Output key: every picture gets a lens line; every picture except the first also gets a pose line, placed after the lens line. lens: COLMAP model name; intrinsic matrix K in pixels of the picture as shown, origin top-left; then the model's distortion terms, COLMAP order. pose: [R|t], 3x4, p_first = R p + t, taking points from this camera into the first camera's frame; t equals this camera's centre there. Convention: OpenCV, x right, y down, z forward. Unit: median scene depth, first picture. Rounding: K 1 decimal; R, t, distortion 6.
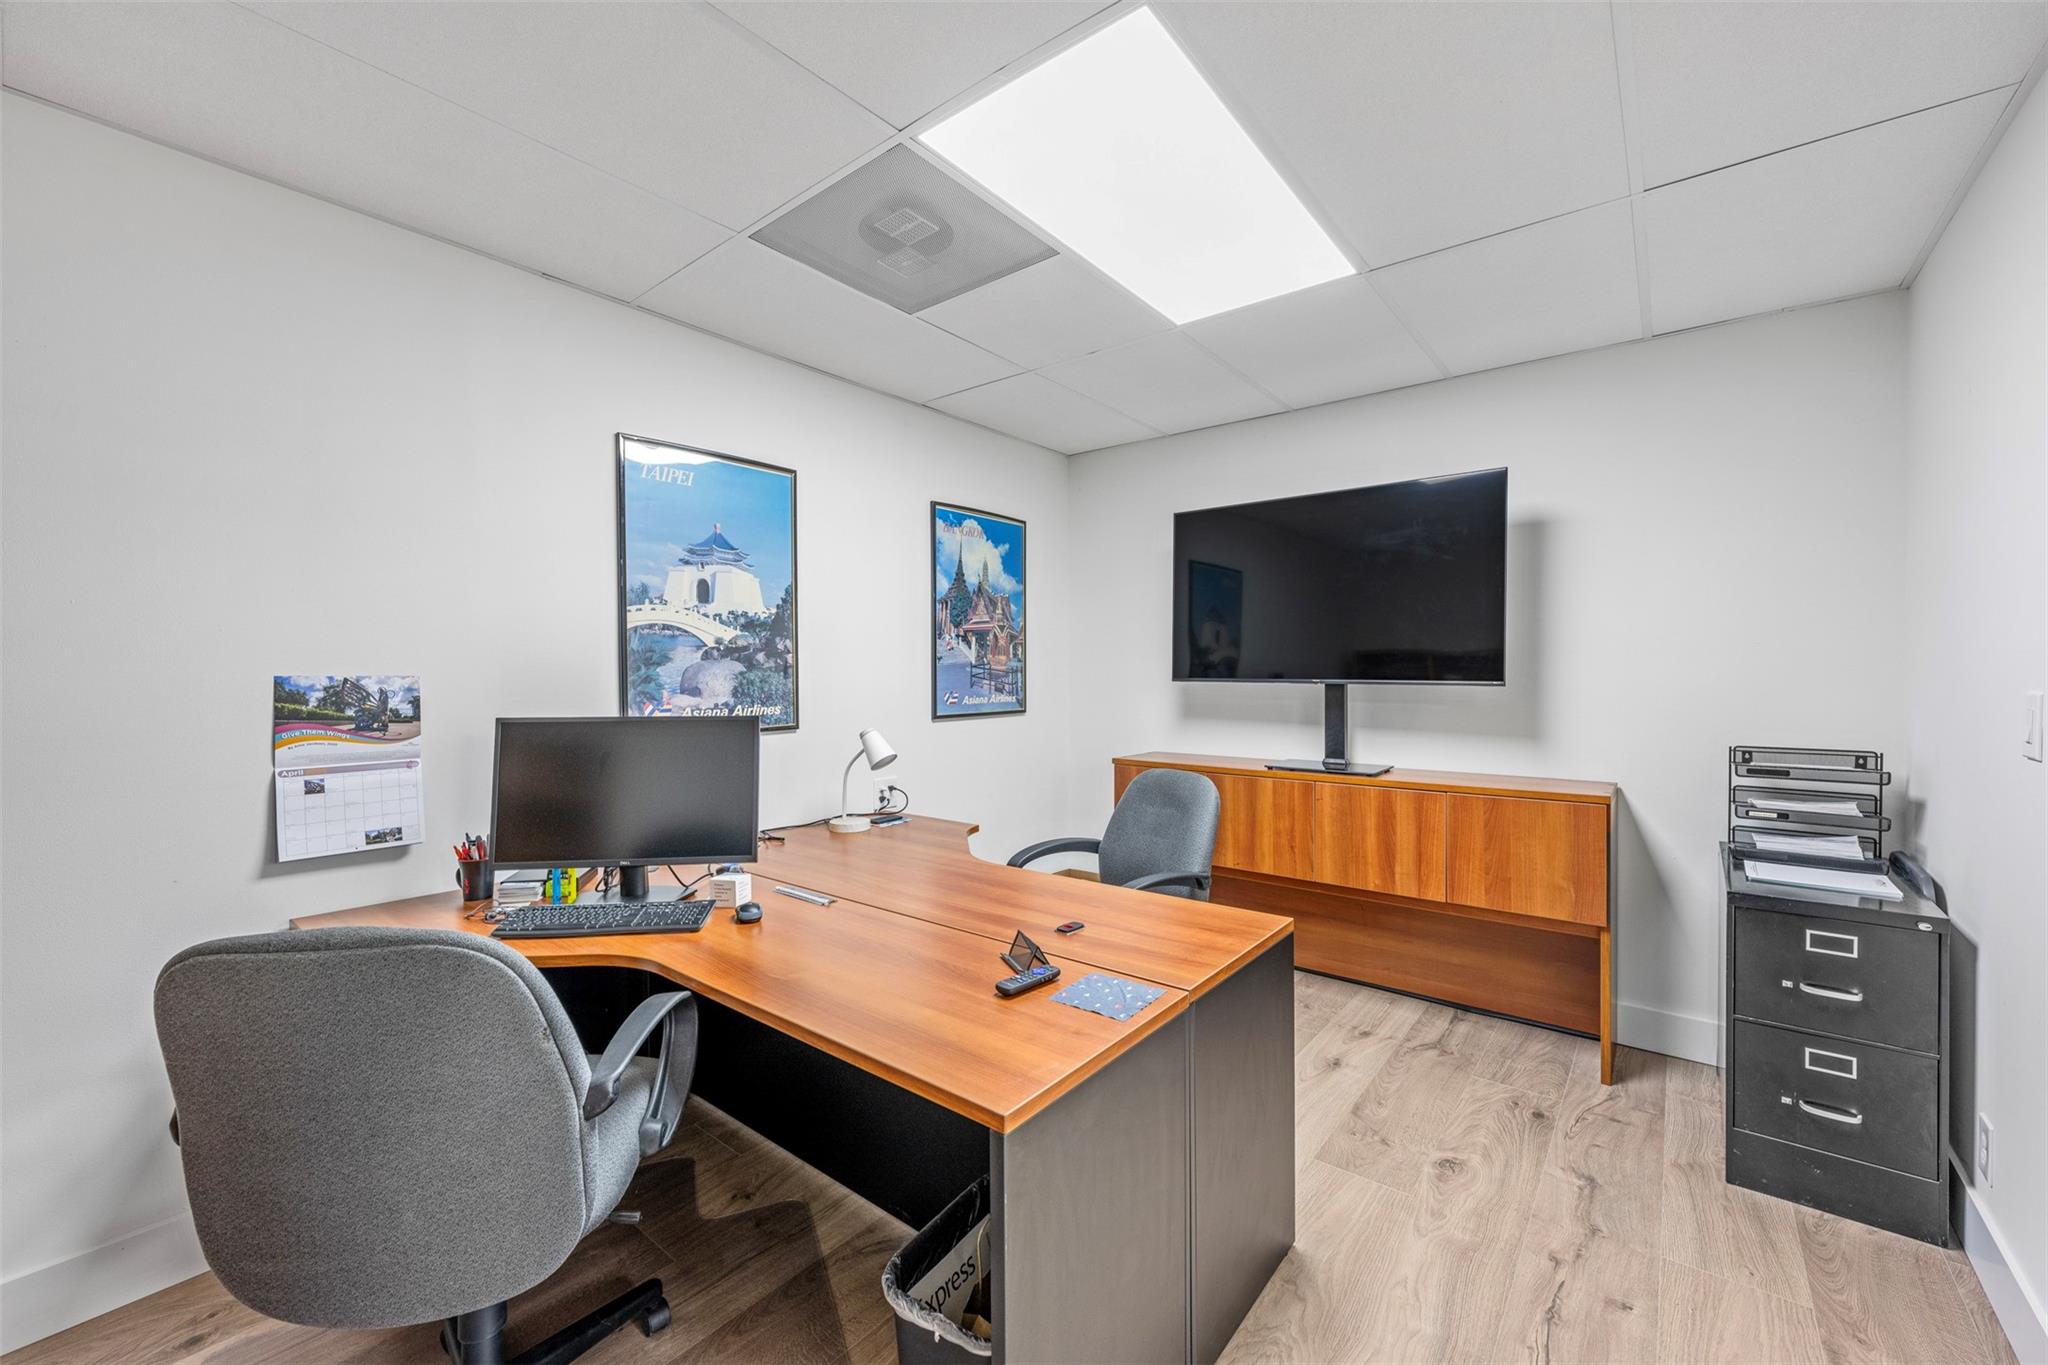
lens RADIAL K [[828.2, 0, 1038.0], [0, 828.2, 676.8], [0, 0, 1]] dist [-0.004455, 0.000770]
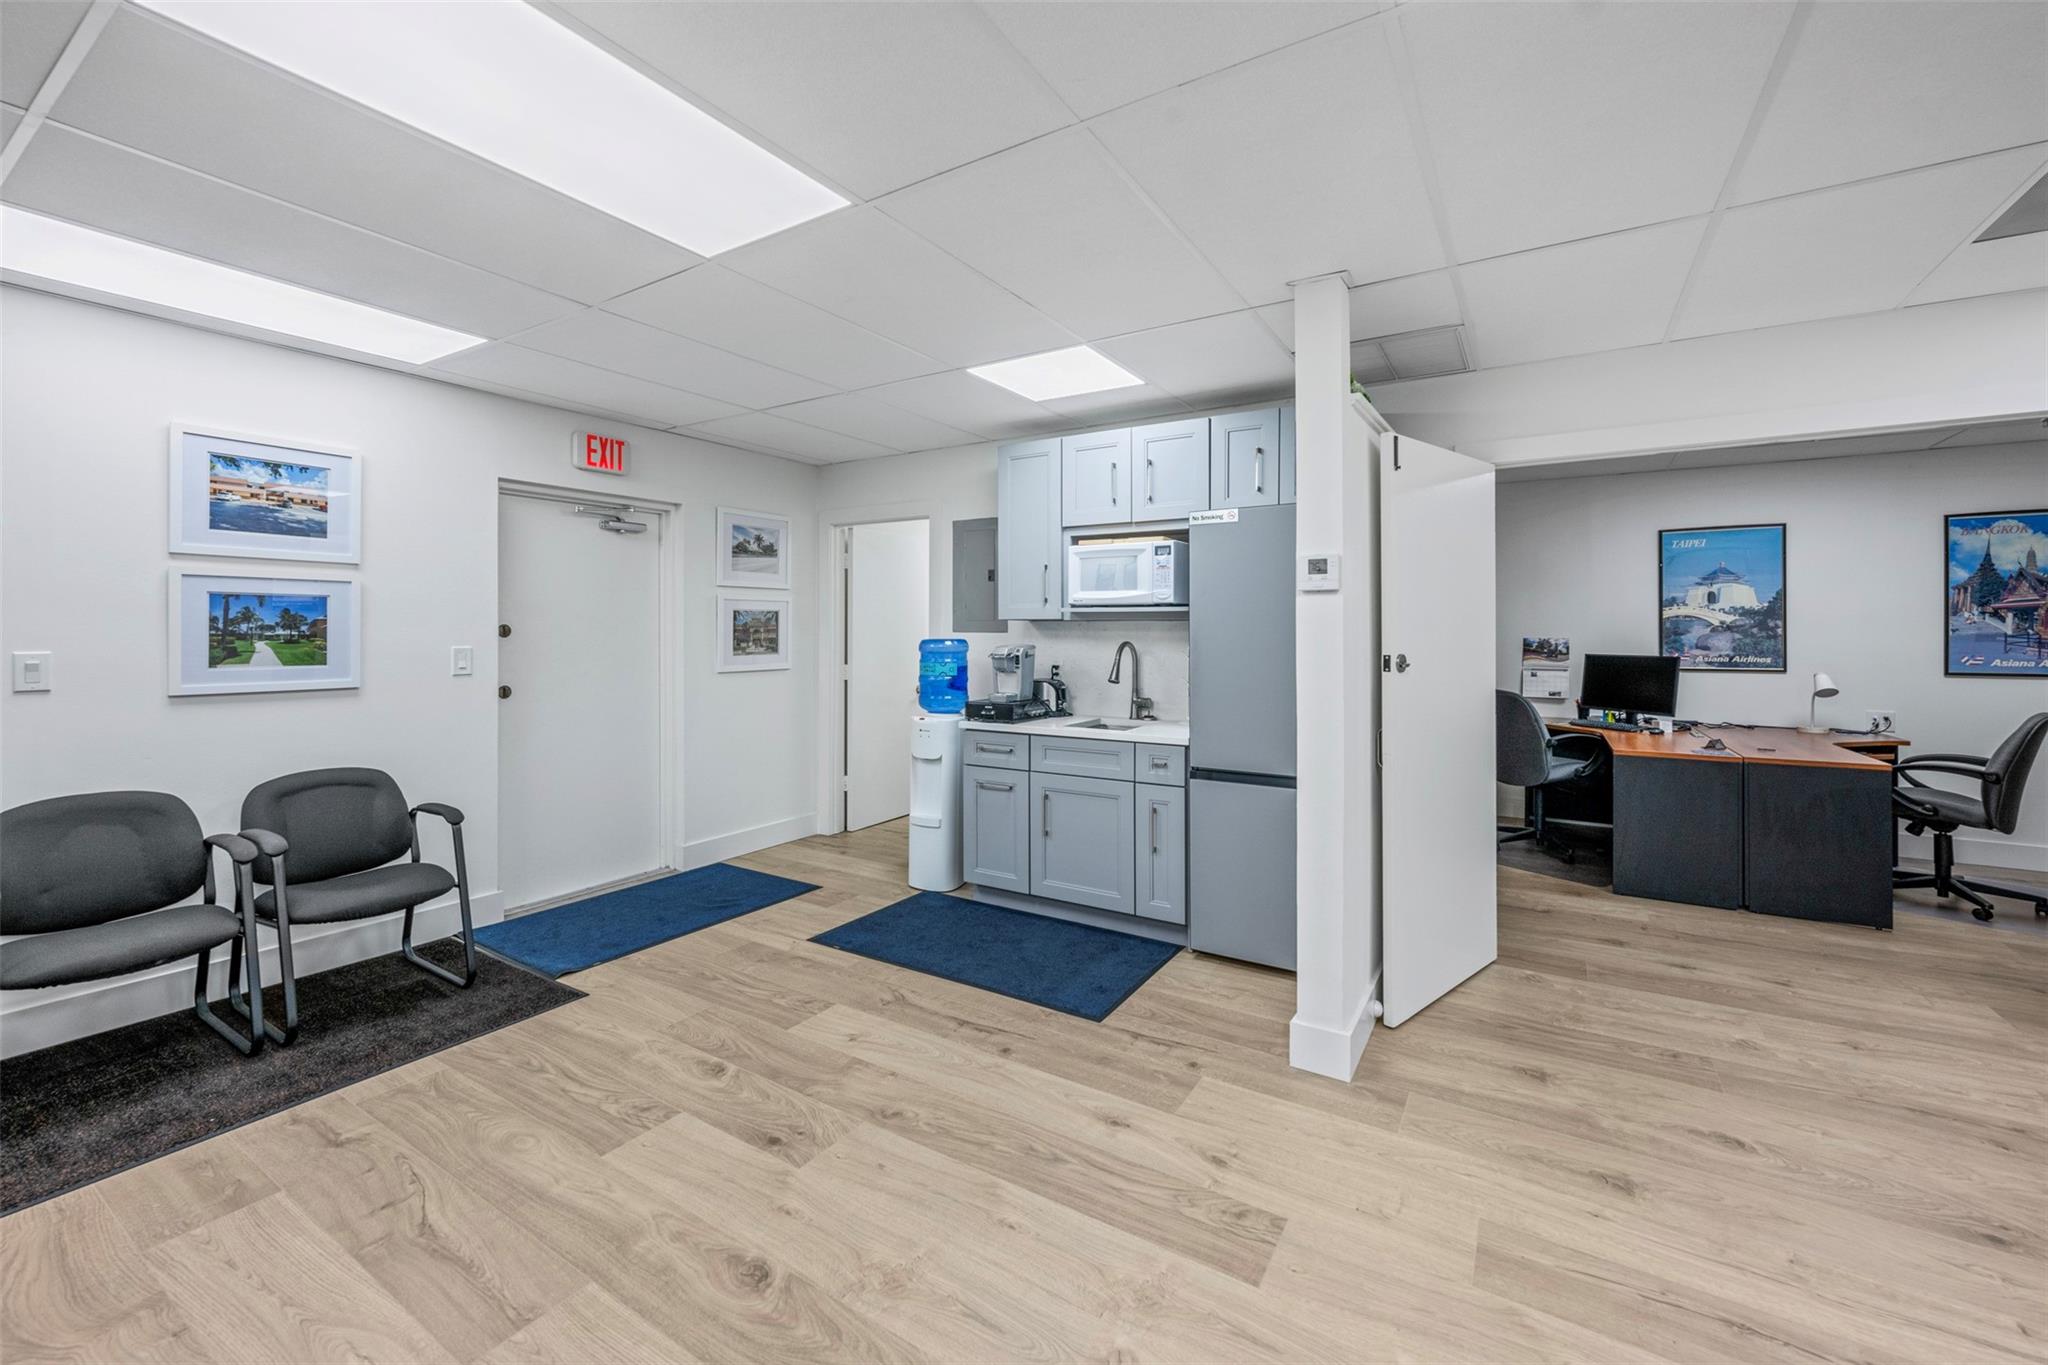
lens RADIAL K [[828.2, 0, 1013.1], [0, 828.2, 630.5], [0, 0, 1]] dist [-0.004455, 0.000770]
pose [[0.122015, 0.001705, -0.992527, 1.290190], [-0.012204, 0.999926, 0.000217, -0.004141], [0.992453, 0.012087, 0.122027, -0.863622]]
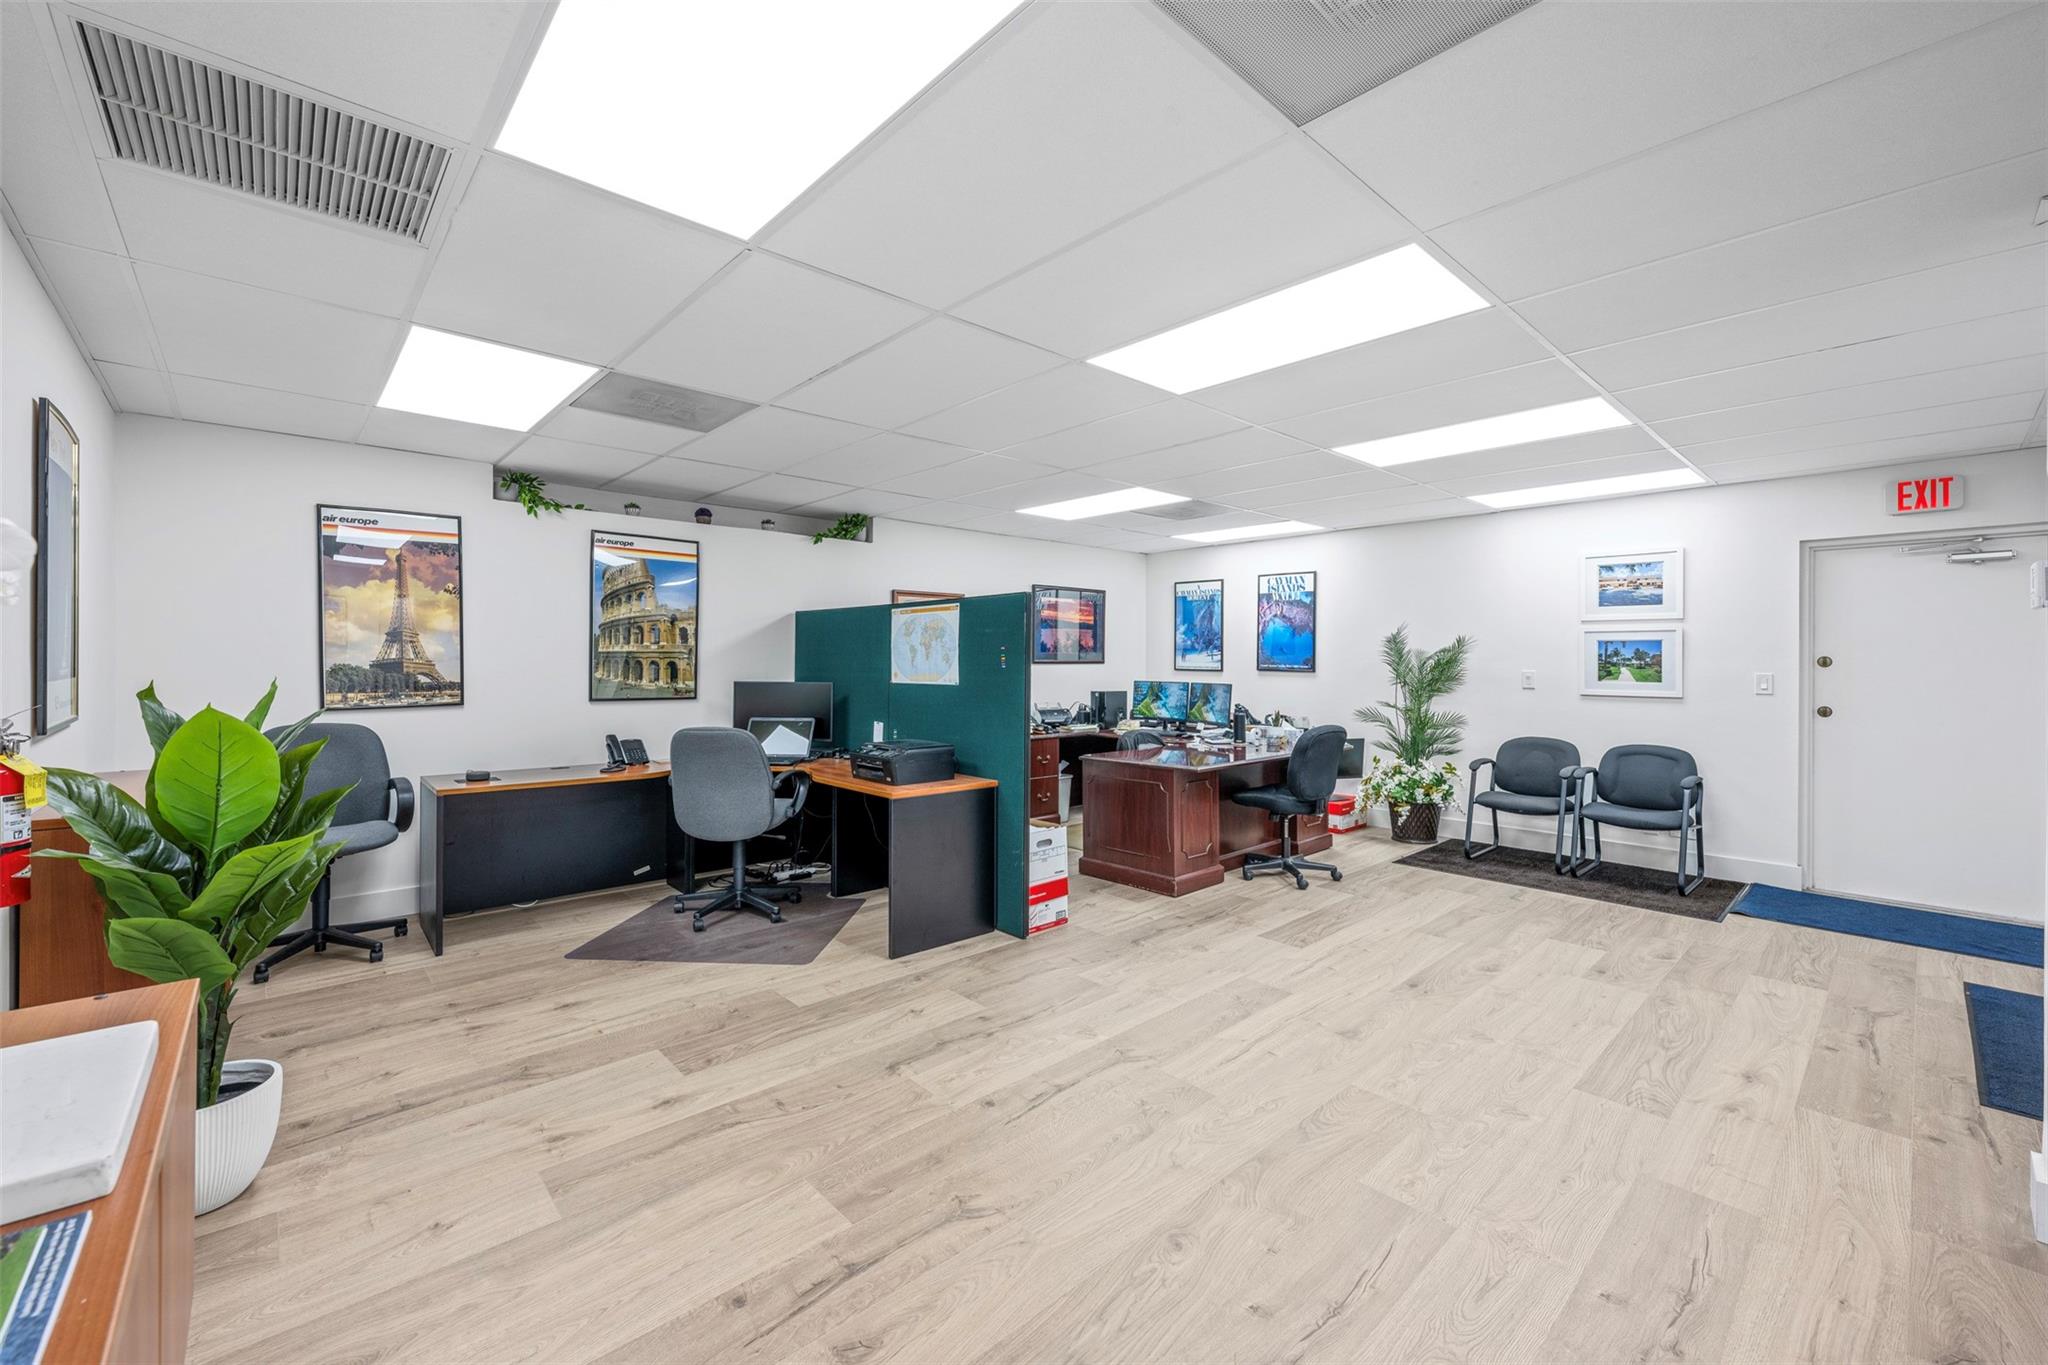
lens RADIAL K [[828.2, 0, 1020.3], [0, 828.2, 662.1], [0, 0, 1]] dist [-0.004455, 0.000770]
pose [[-0.989613, -0.001962, 0.143743, 1.198503], [-0.000233, 0.999927, 0.012043, -0.012585], [-0.143756, 0.011884, -0.989542, 0.347246]]
